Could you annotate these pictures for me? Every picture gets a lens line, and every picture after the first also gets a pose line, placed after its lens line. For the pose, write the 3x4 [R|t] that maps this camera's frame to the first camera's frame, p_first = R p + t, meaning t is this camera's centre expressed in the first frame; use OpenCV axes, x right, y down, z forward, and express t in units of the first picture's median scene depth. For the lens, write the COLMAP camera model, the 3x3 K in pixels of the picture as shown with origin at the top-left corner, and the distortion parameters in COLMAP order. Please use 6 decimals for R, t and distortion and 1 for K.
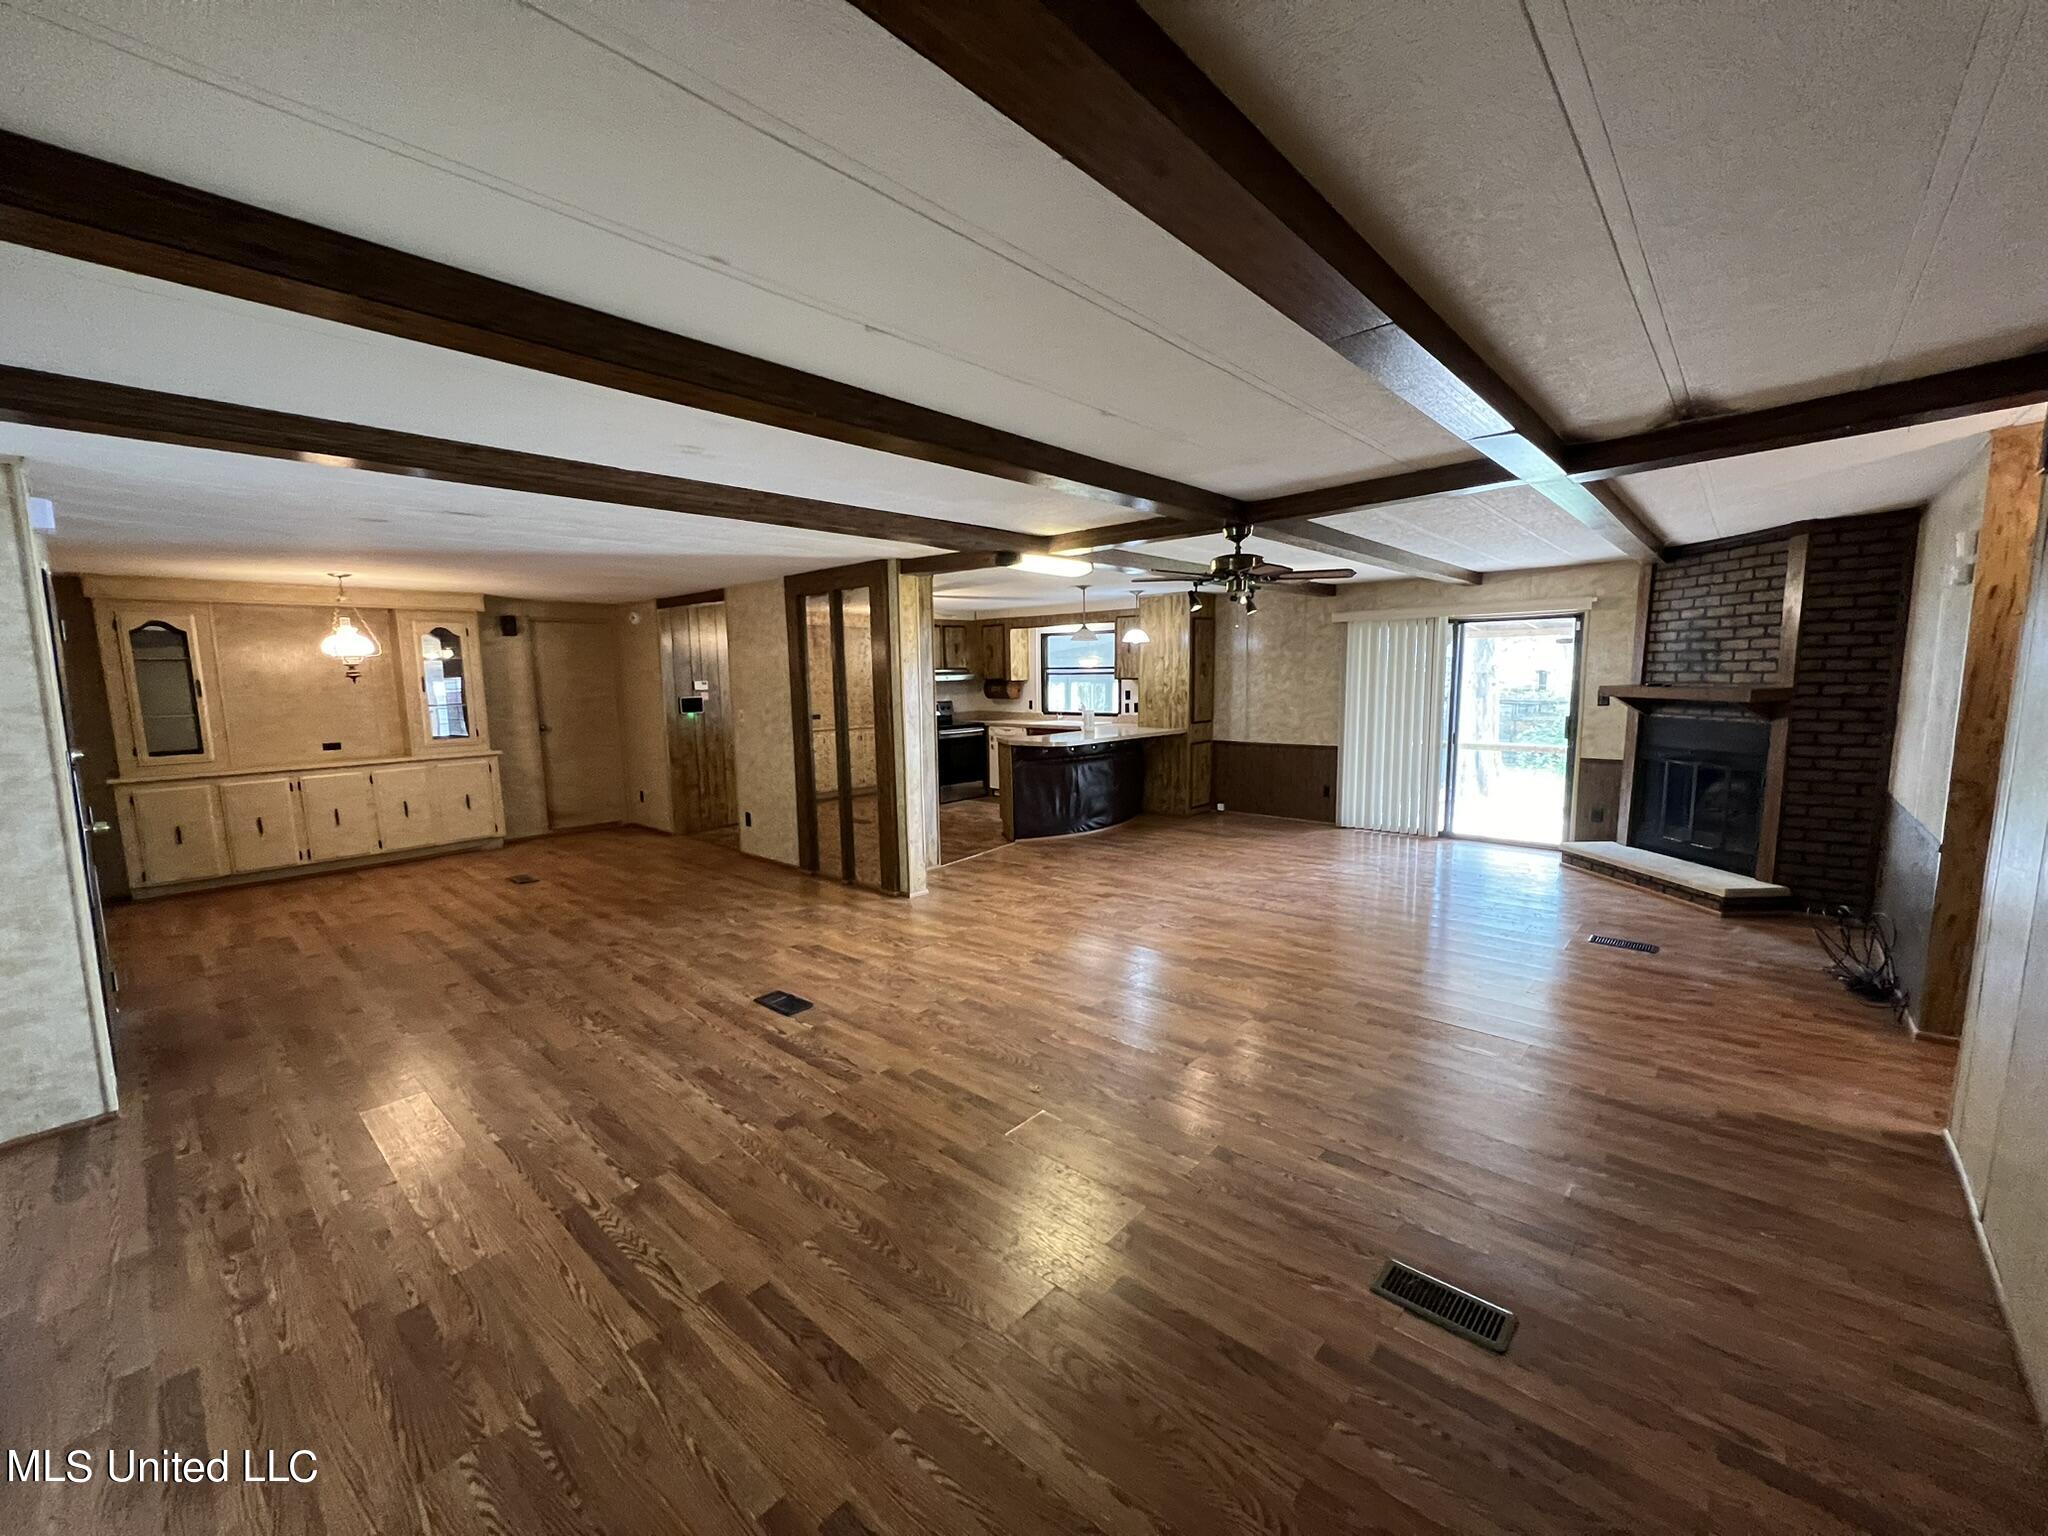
lens RADIAL K [[816.6, 0, 1024.3], [0, 816.6, 770.3], [0, 0, 1]] dist [-0.000585, 0.000780]
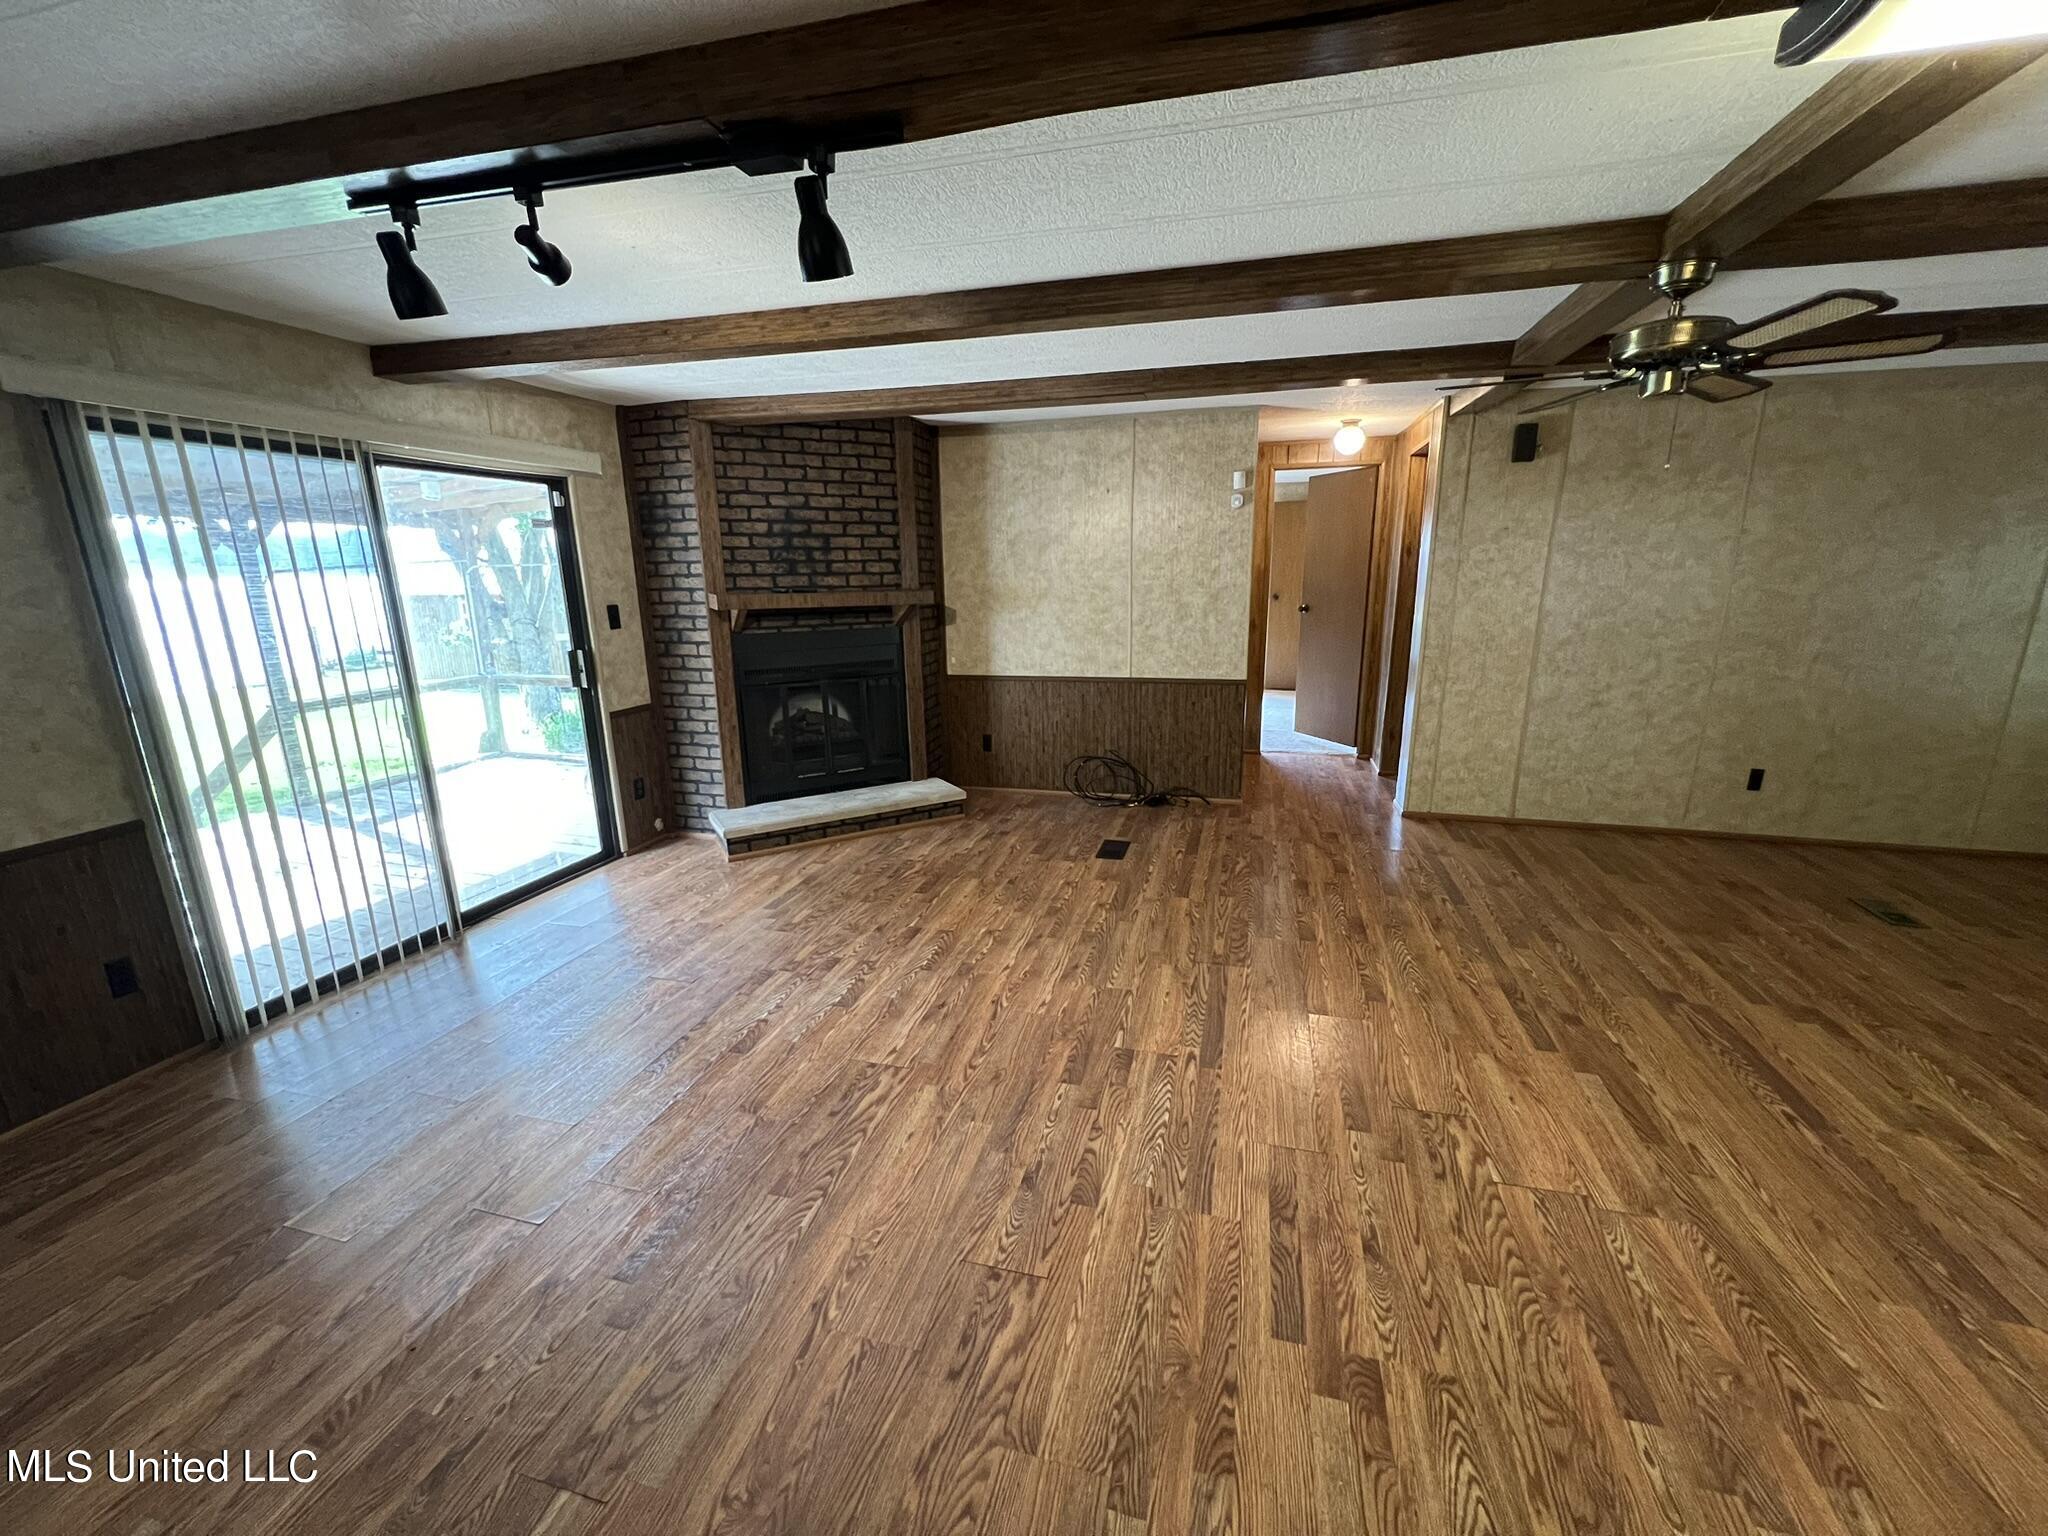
lens RADIAL K [[816.6, 0, 1023.8], [0, 816.6, 774.9], [0, 0, 1]] dist [-0.000585, 0.000780]
pose [[-0.448418, -0.200972, 0.870937, -0.040921], [0.124256, 0.950917, 0.283403, -0.111737], [-0.885145, 0.235303, -0.401436, 0.988322]]
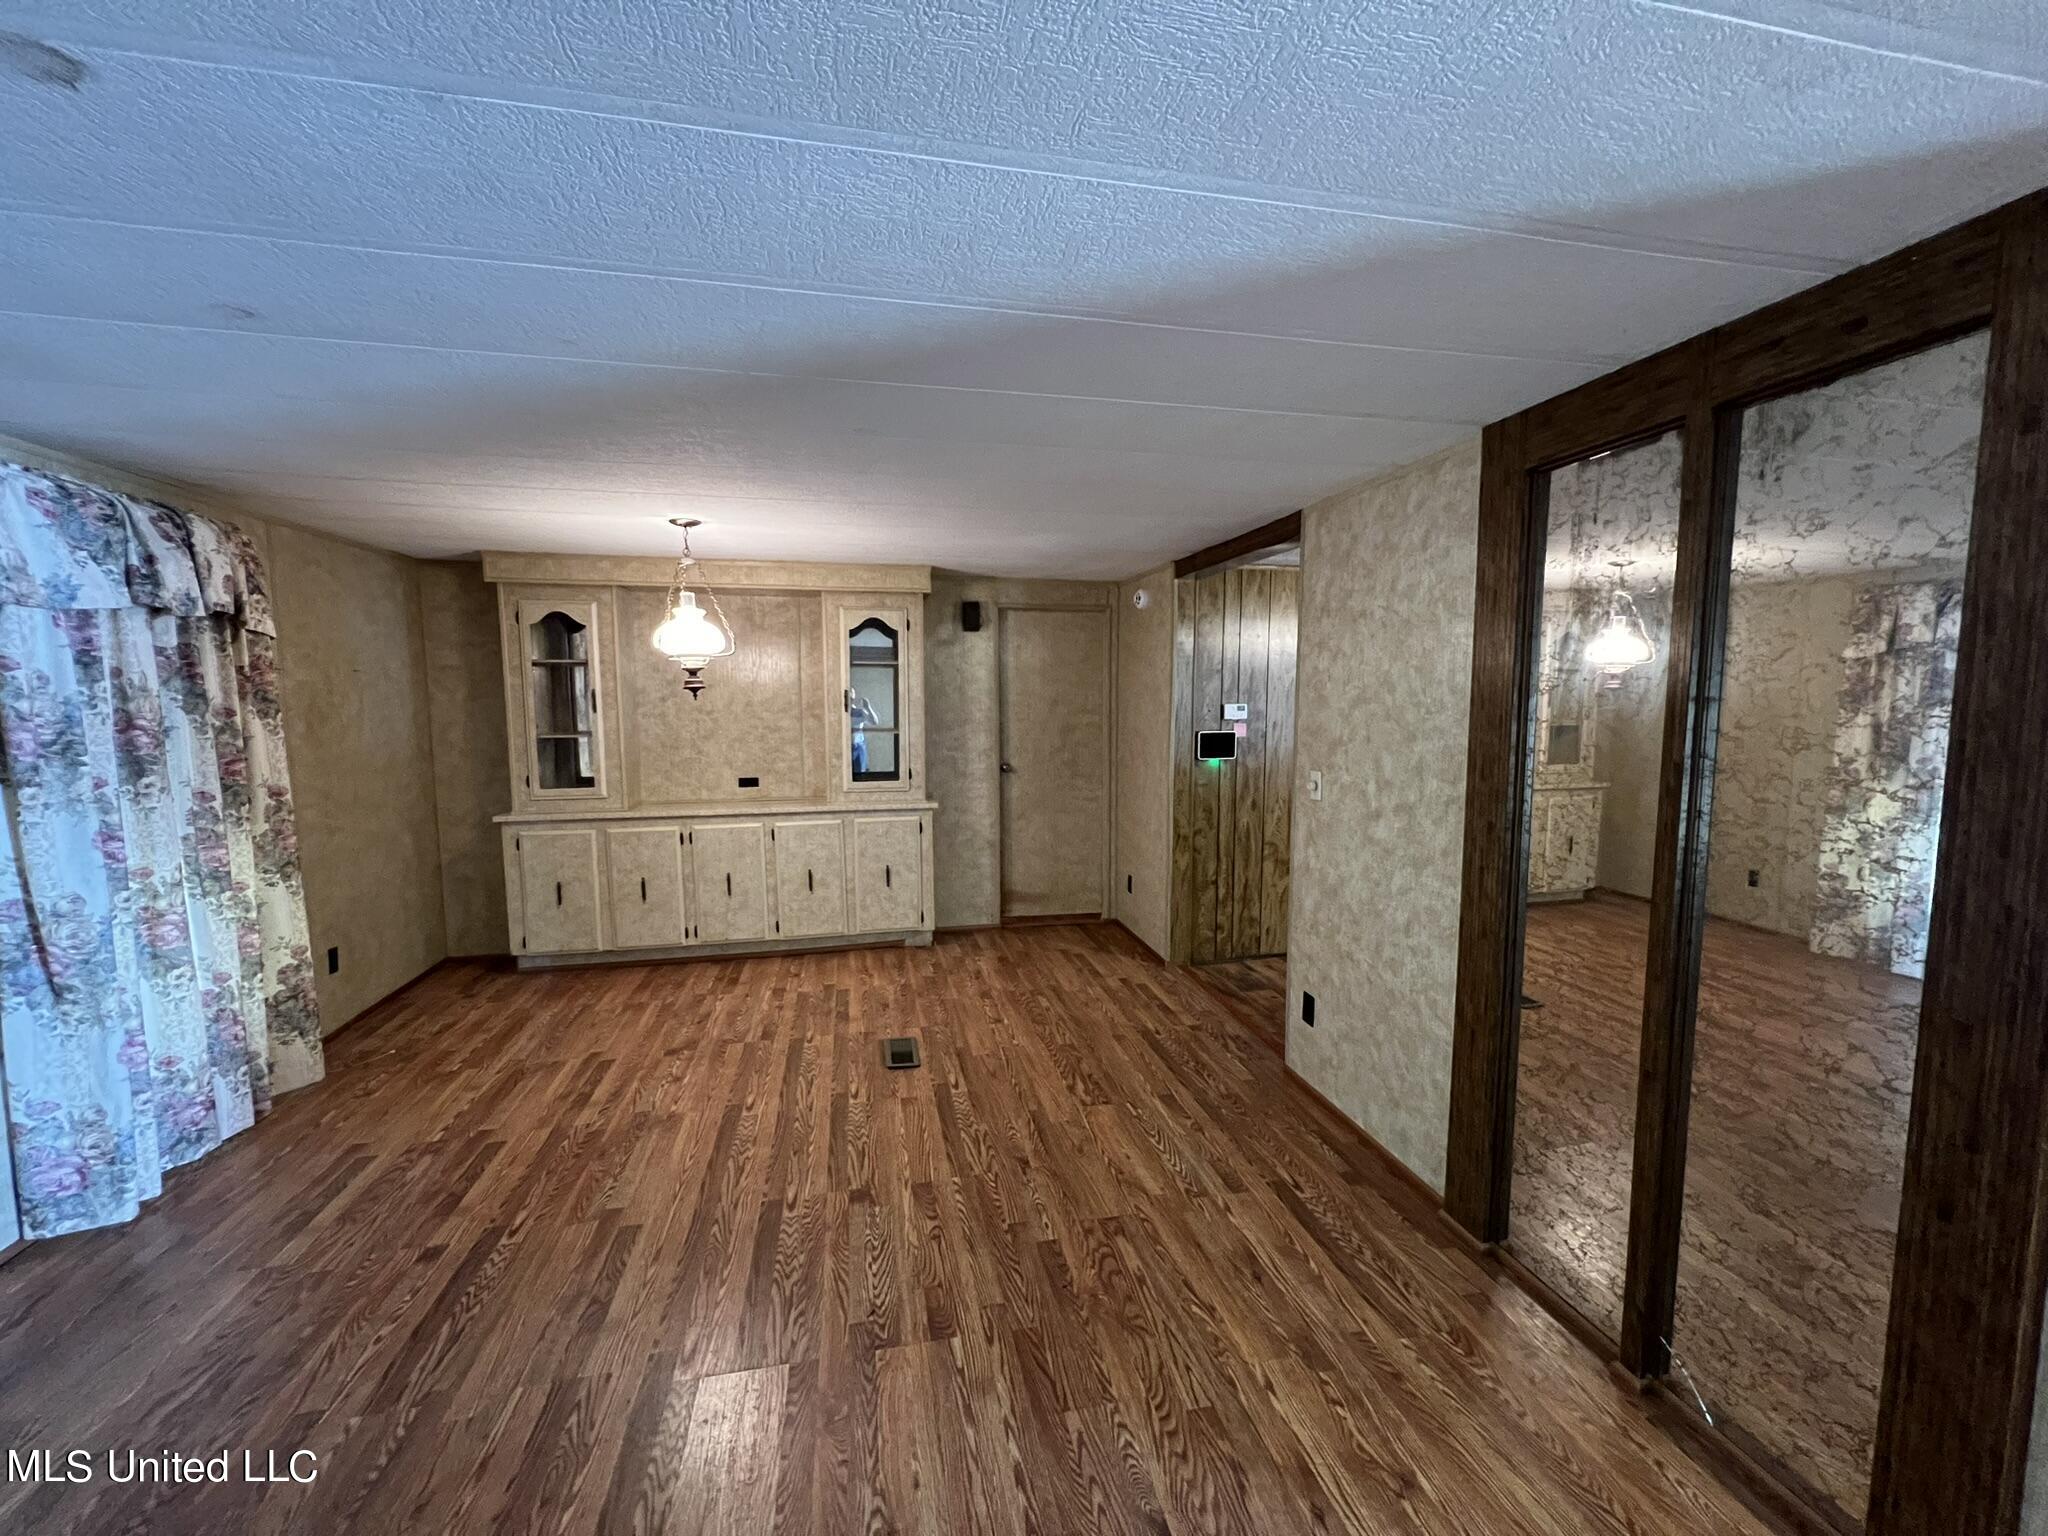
lens RADIAL K [[816.6, 0, 1024.1], [0, 816.6, 775.4], [0, 0, 1]] dist [-0.000585, 0.000780]
pose [[0.809789, 0.075955, -0.581785, -0.228695], [-0.083949, 0.996382, 0.013234, -0.069495], [0.580685, 0.038124, 0.813235, 0.573008]]
